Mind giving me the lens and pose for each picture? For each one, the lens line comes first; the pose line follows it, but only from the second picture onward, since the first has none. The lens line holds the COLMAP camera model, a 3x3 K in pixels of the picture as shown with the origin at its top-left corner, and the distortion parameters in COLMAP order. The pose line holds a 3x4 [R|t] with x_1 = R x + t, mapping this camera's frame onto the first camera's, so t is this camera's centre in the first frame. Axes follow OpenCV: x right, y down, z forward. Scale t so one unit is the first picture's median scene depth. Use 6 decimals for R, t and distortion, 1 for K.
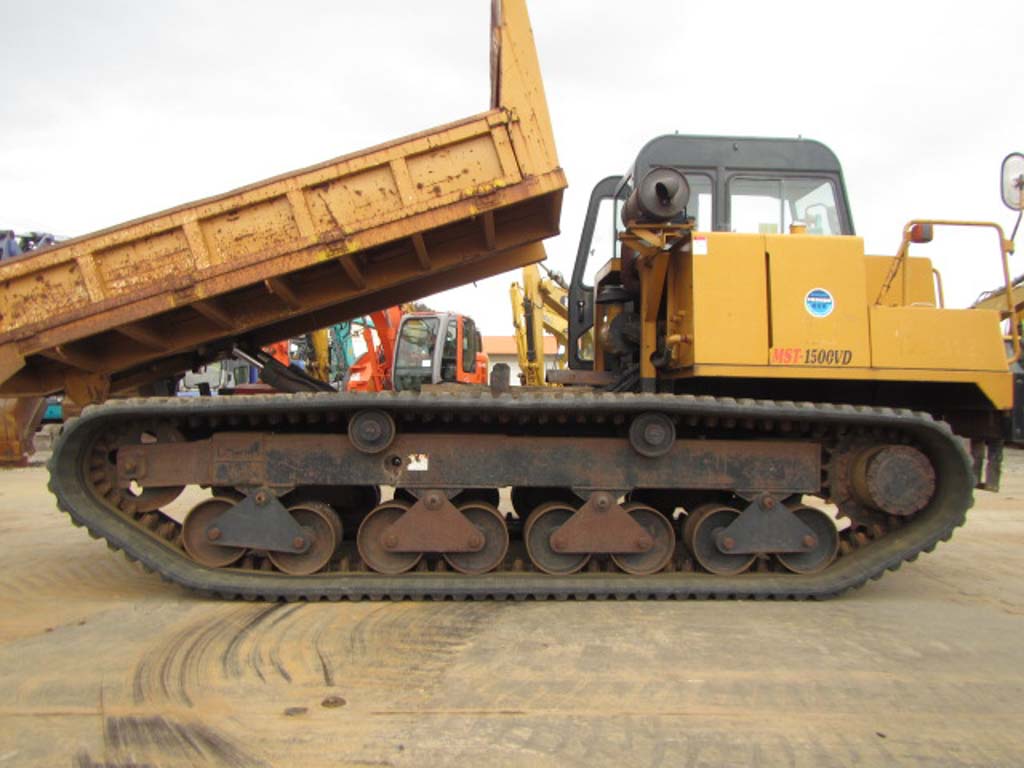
lens RADIAL K [[824.3, 0, 512.0], [0, 824.3, 384.0], [0, 0, 1]] dist [0.006614, 0.001109]
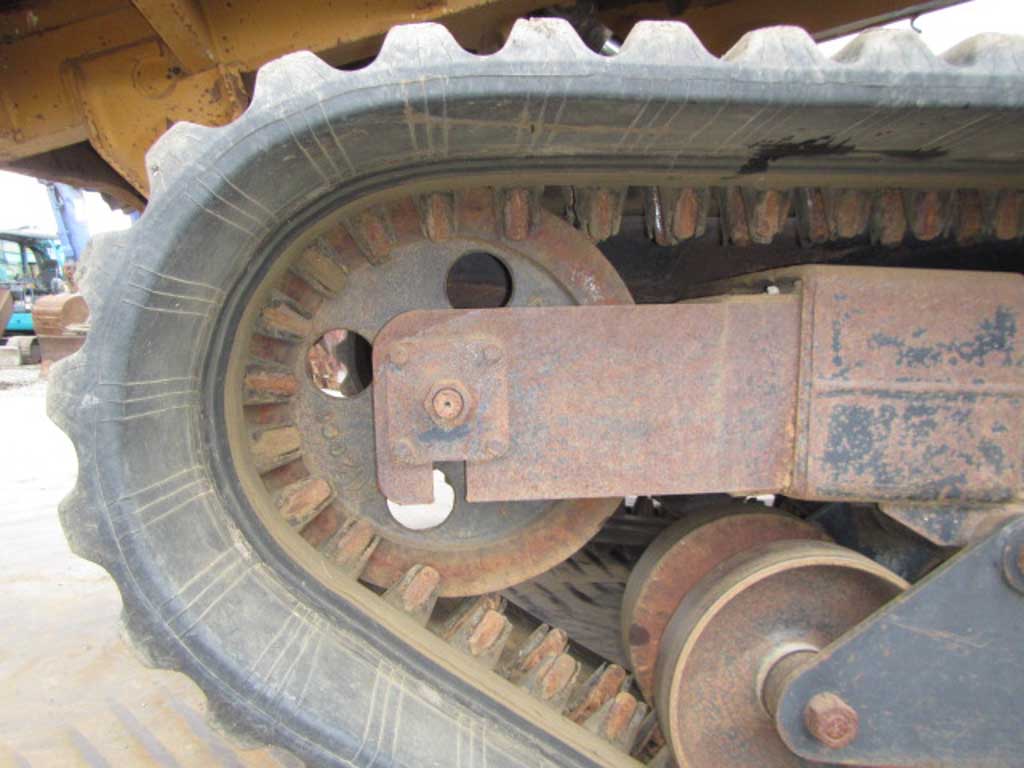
lens RADIAL K [[824.3, 0, 512.0], [0, 824.3, 384.0], [0, 0, 1]] dist [0.006614, 0.001109]
pose [[0.999327, 0.018077, 0.031926, -0.449102], [-0.020738, 0.996158, 0.085080, 0.074852], [-0.030265, -0.085685, 0.995863, 0.782974]]
